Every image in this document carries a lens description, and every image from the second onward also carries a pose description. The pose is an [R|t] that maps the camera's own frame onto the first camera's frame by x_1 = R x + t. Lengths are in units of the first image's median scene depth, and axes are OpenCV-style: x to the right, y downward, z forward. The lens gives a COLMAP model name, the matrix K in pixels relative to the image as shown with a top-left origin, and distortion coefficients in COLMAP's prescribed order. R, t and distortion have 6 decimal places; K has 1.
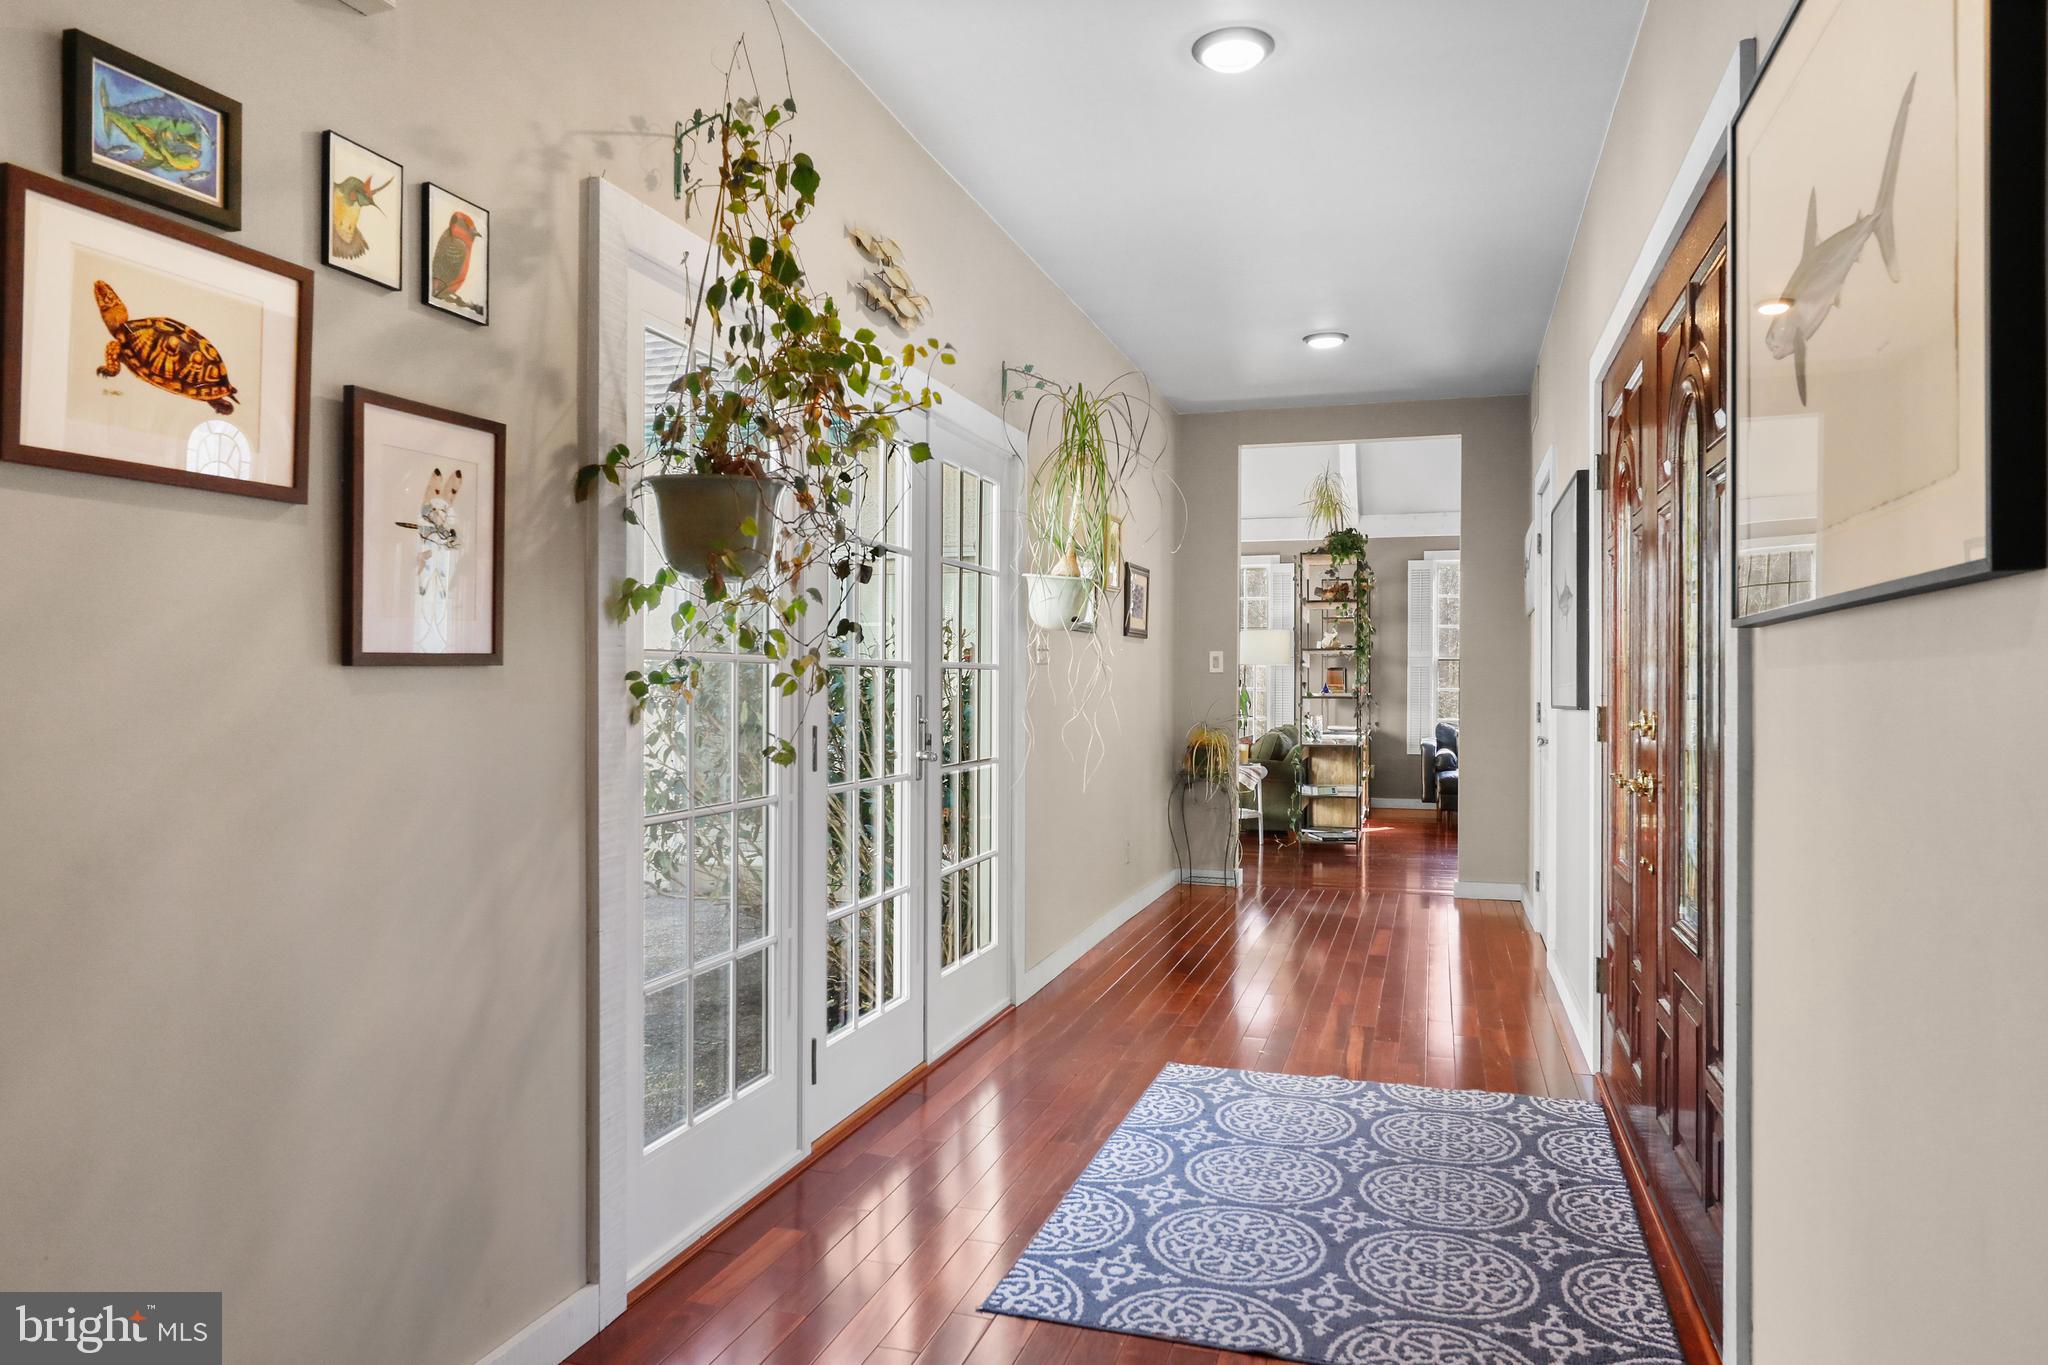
lens RADIAL K [[1354.7, 0, 1022.1], [0, 1354.7, 682.3], [0, 0, 1]] dist [0.002891, 0.002530]
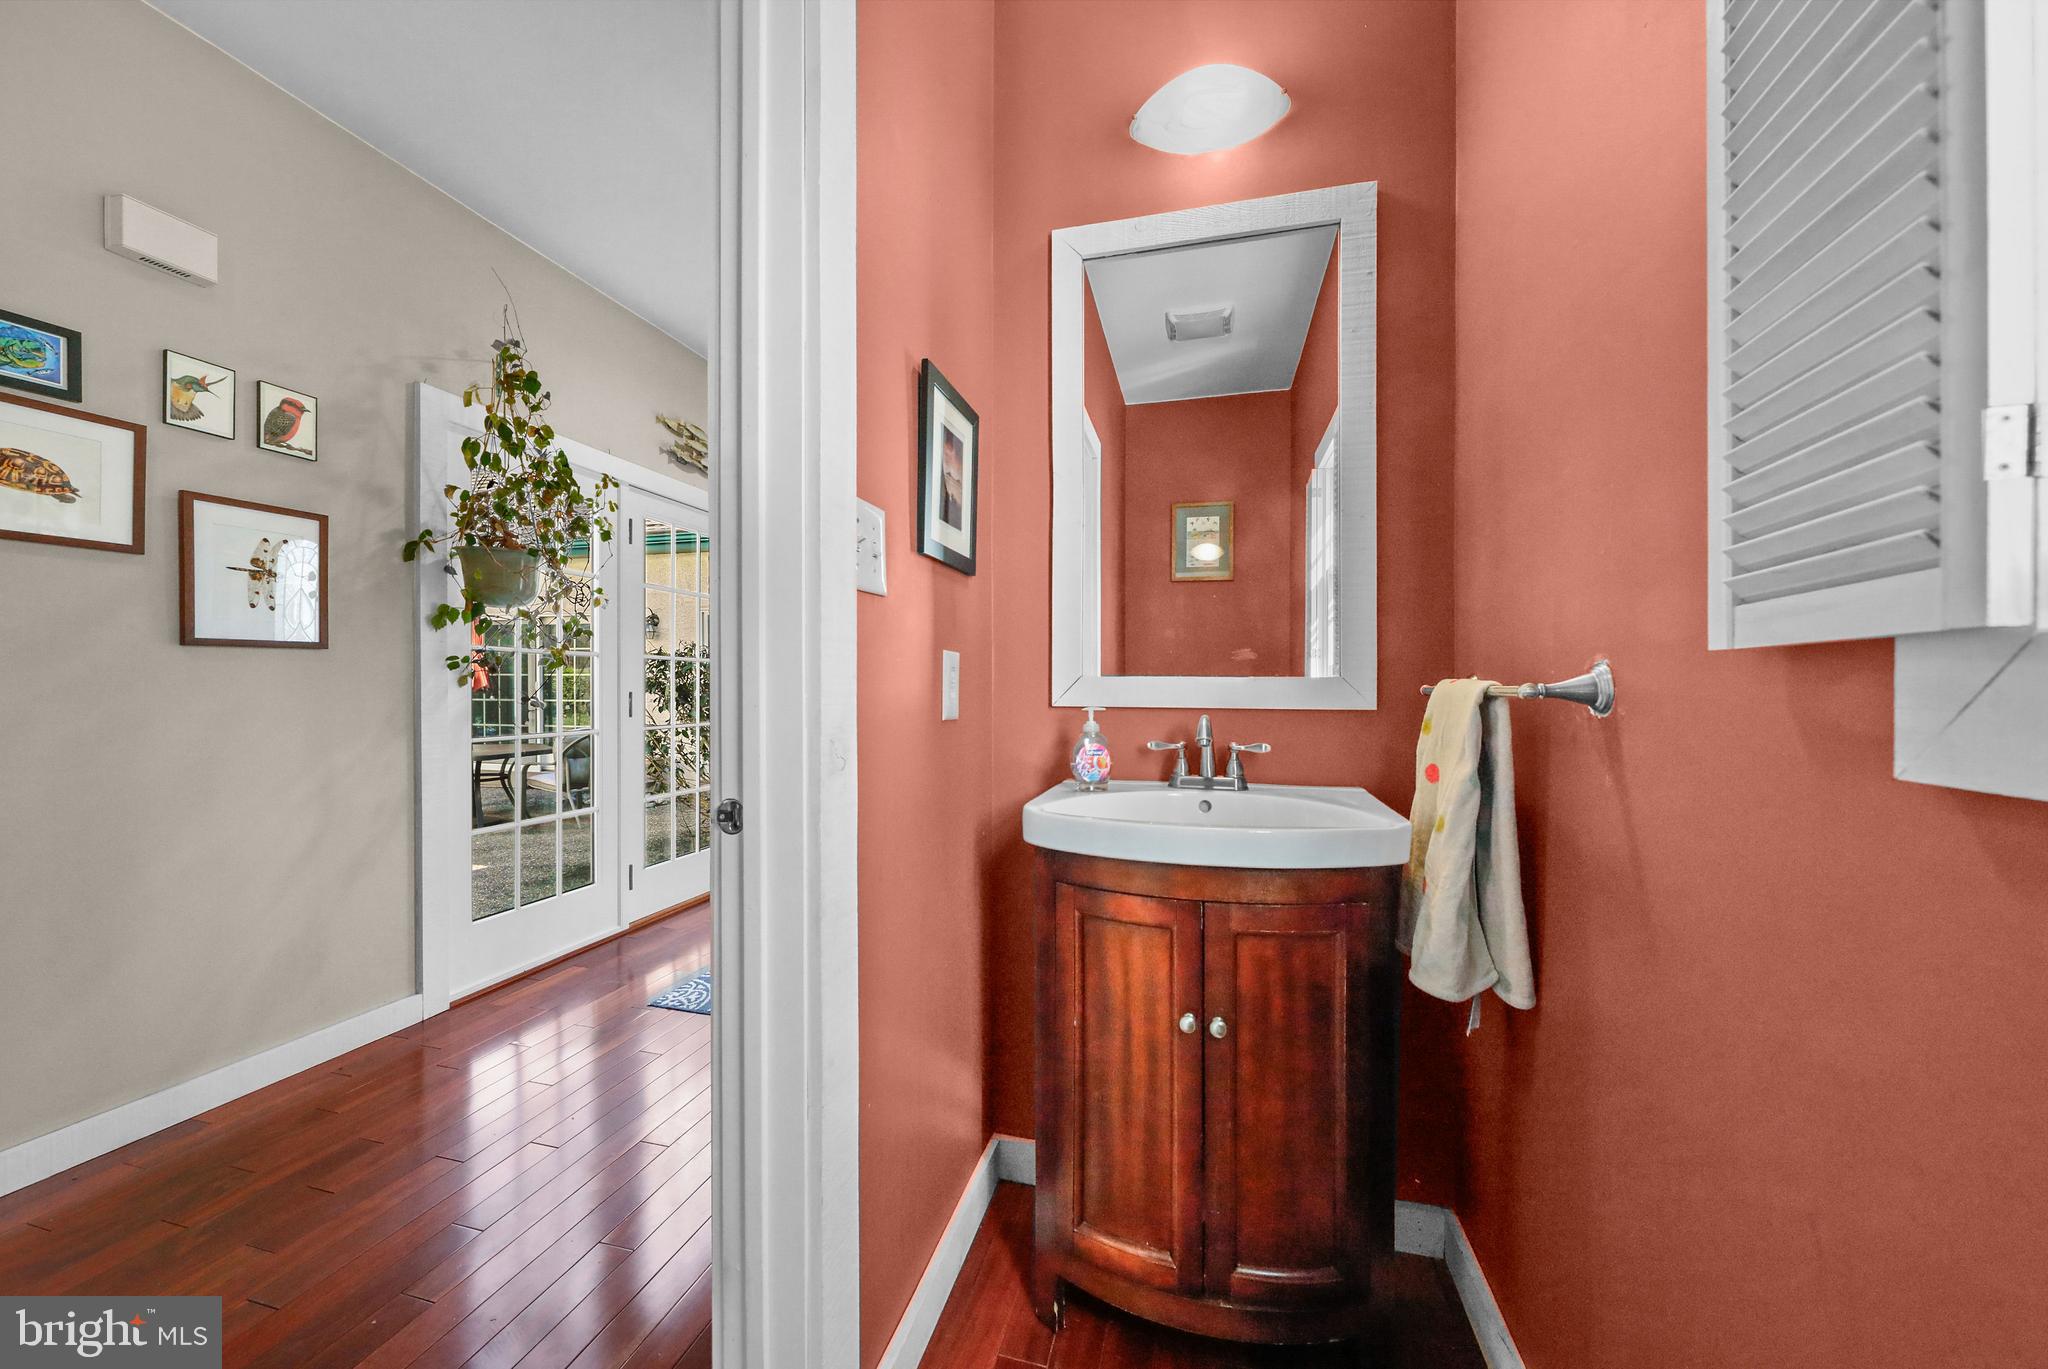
lens RADIAL K [[753.4, 0, 1030.6], [0, 753.4, 685.1], [0, 0, 1]] dist [-0.004215, -0.001056]
pose [[0.998775, -0.002645, 0.049406, 0.526638], [0.002703, 0.999996, -0.001109, 0.040965], [-0.049403, 0.001241, 0.998778, -0.046892]]
